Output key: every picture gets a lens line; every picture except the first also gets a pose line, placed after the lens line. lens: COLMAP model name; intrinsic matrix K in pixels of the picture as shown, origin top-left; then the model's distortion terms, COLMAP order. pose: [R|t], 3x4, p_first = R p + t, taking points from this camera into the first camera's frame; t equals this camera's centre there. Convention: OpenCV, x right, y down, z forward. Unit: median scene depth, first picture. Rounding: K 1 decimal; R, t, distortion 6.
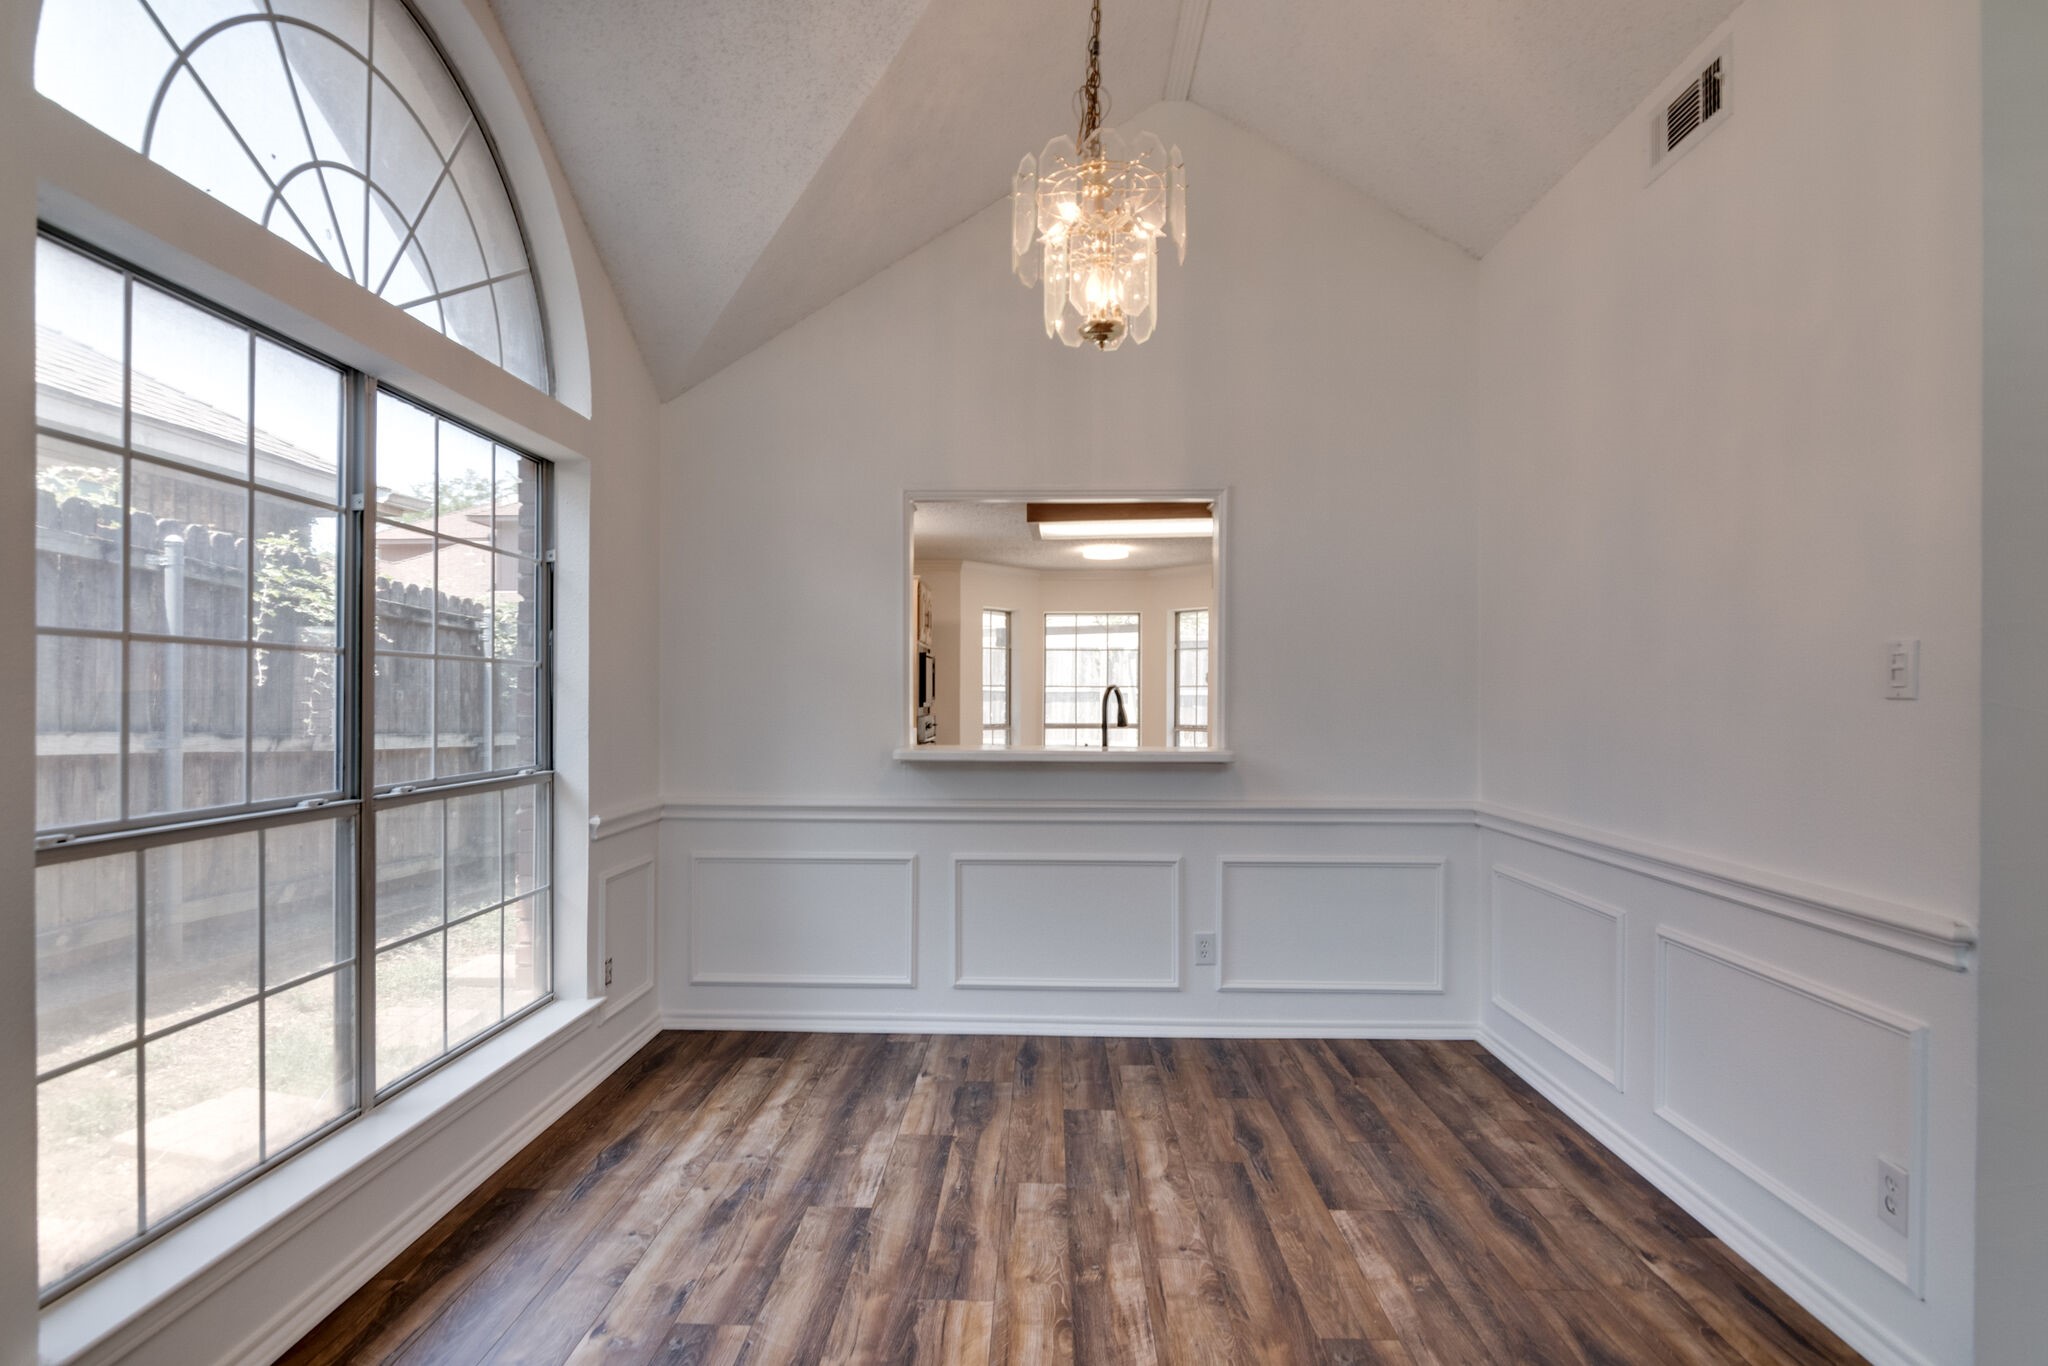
lens RADIAL K [[994.2, 0, 1019.5], [0, 994.2, 702.4], [0, 0, 1]] dist [-0.011459, -0.001040]
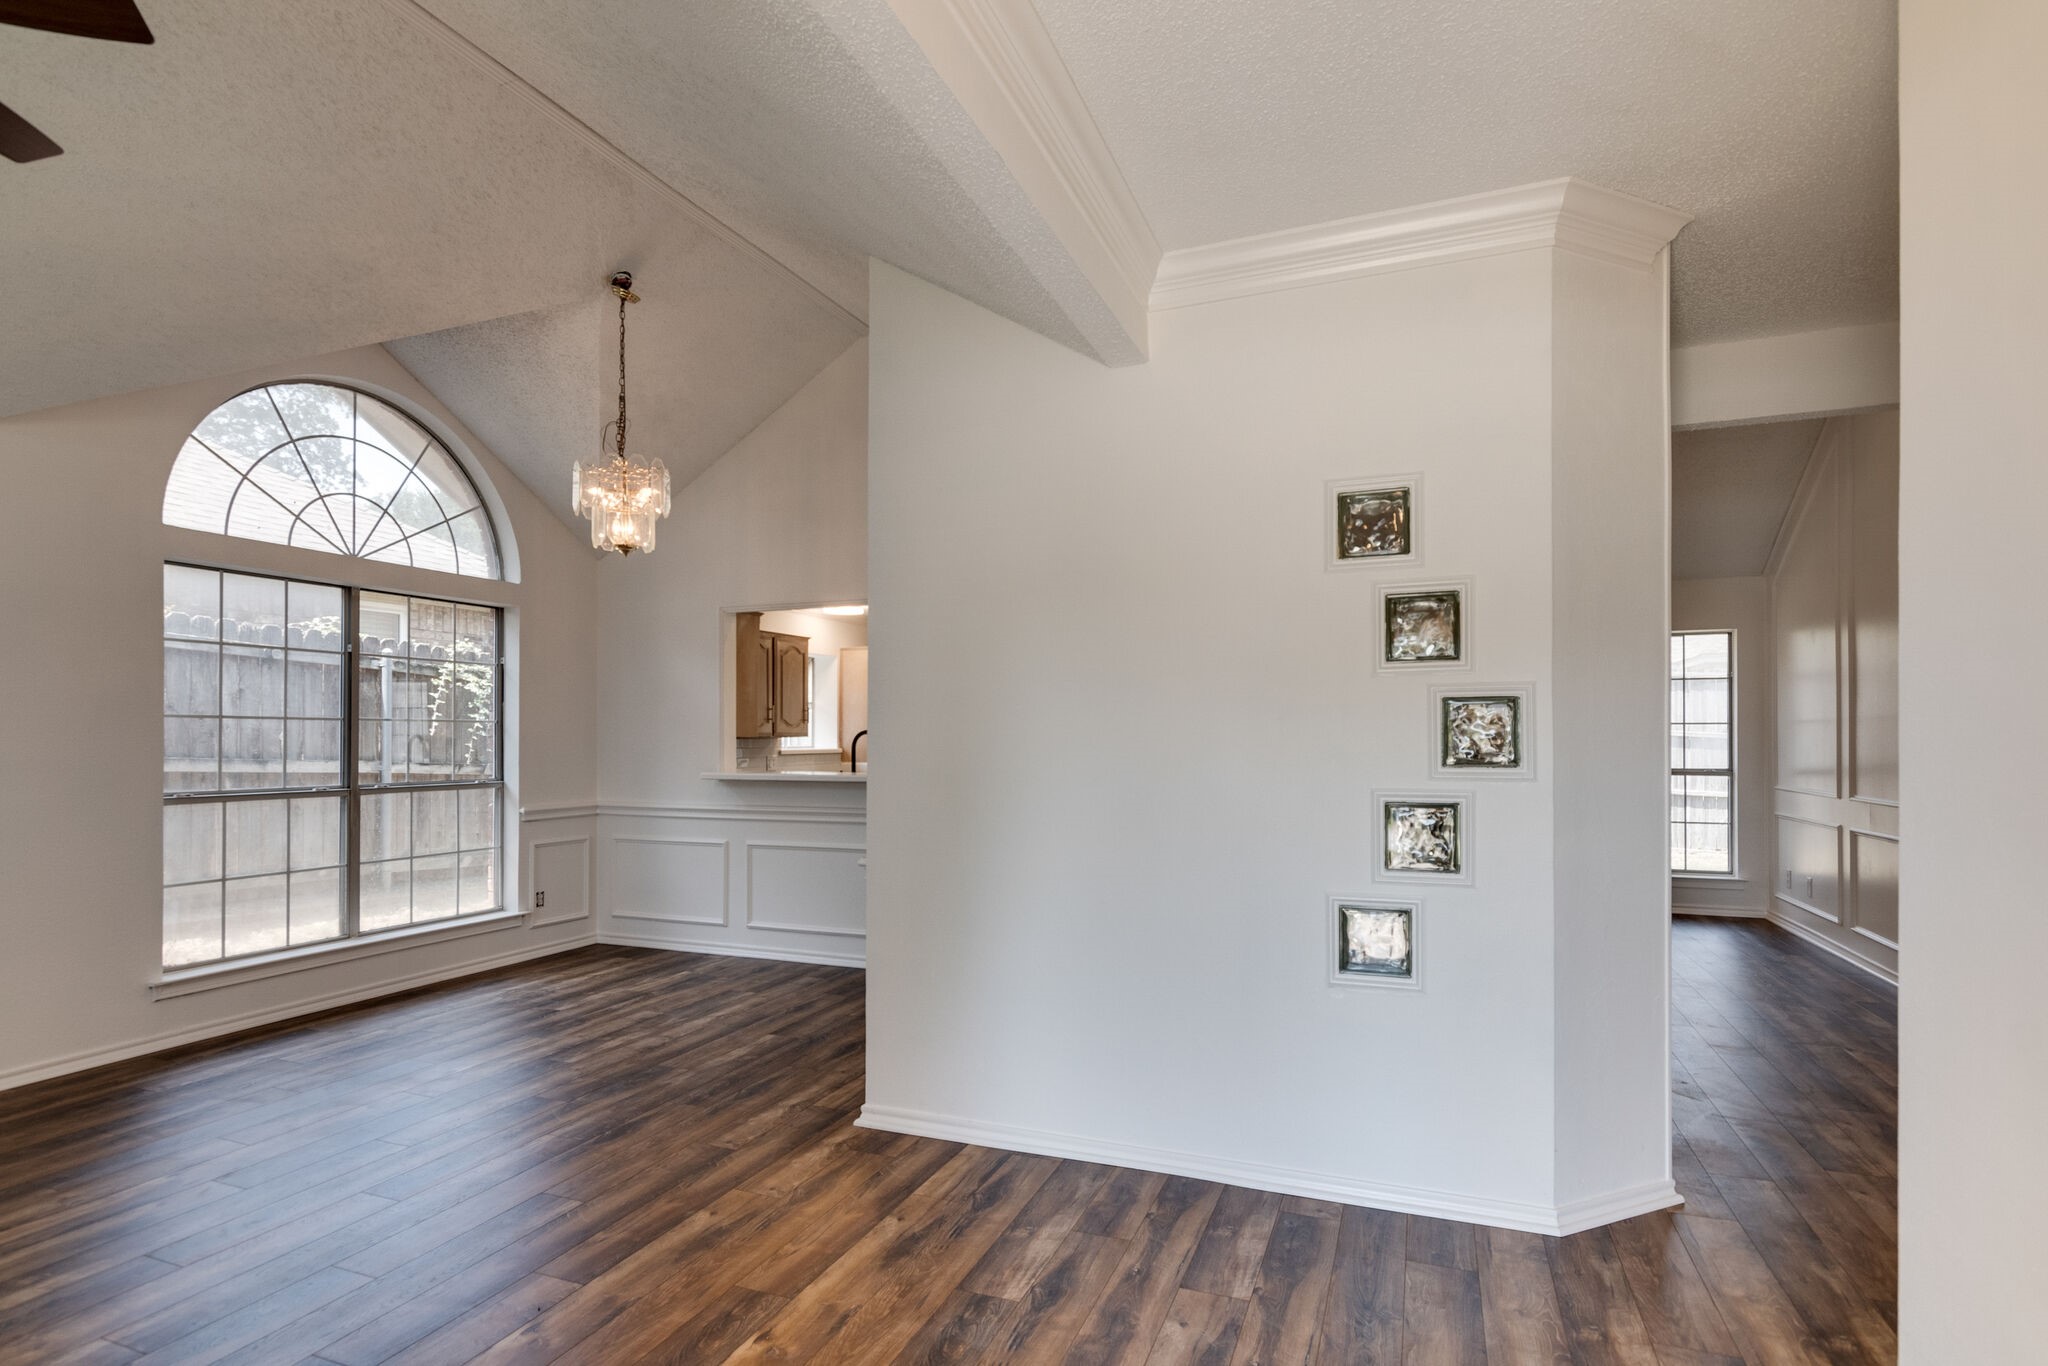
lens RADIAL K [[1037.1, 0, 1027.8], [0, 1037.1, 734.9], [0, 0, 1]] dist [-0.009822, 0.001059]
pose [[0.939666, -0.006526, -0.342031, 1.228279], [0.005162, 0.999975, -0.004899, -0.000539], [0.342054, 0.002838, 0.939676, -0.494236]]
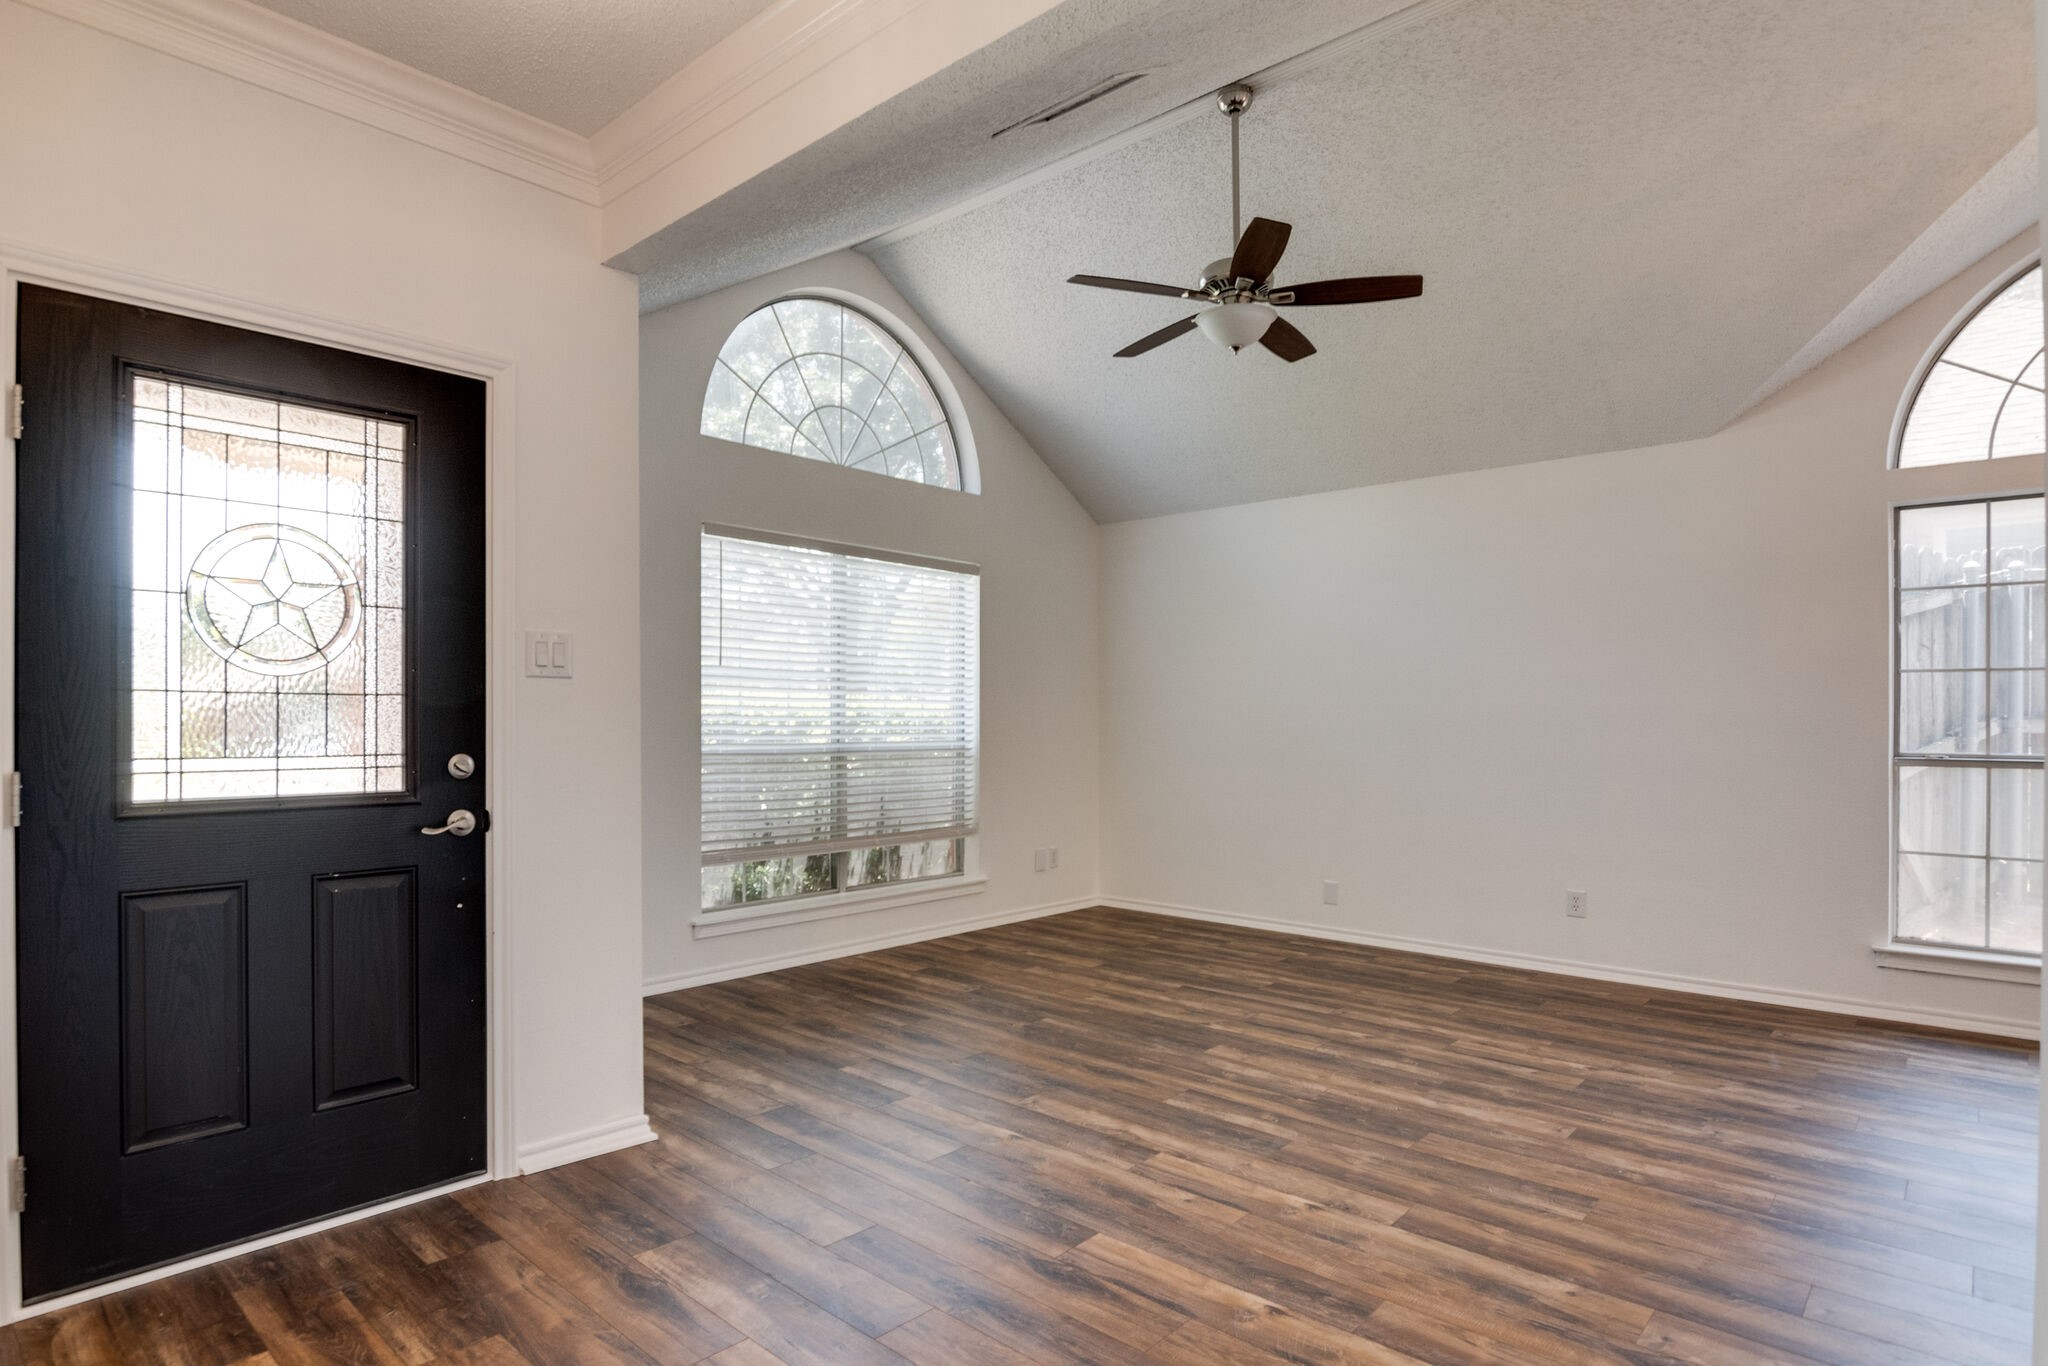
lens RADIAL K [[1102.1, 0, 990.3], [0, 1102.1, 724.6], [0, 0, 1]] dist [-0.016463, -0.001160]
pose [[-0.657373, 0.000500, -0.753565, 1.495765], [-0.007215, 0.999950, 0.006958, 0.031960], [0.753531, 0.010011, -0.657337, 0.572728]]
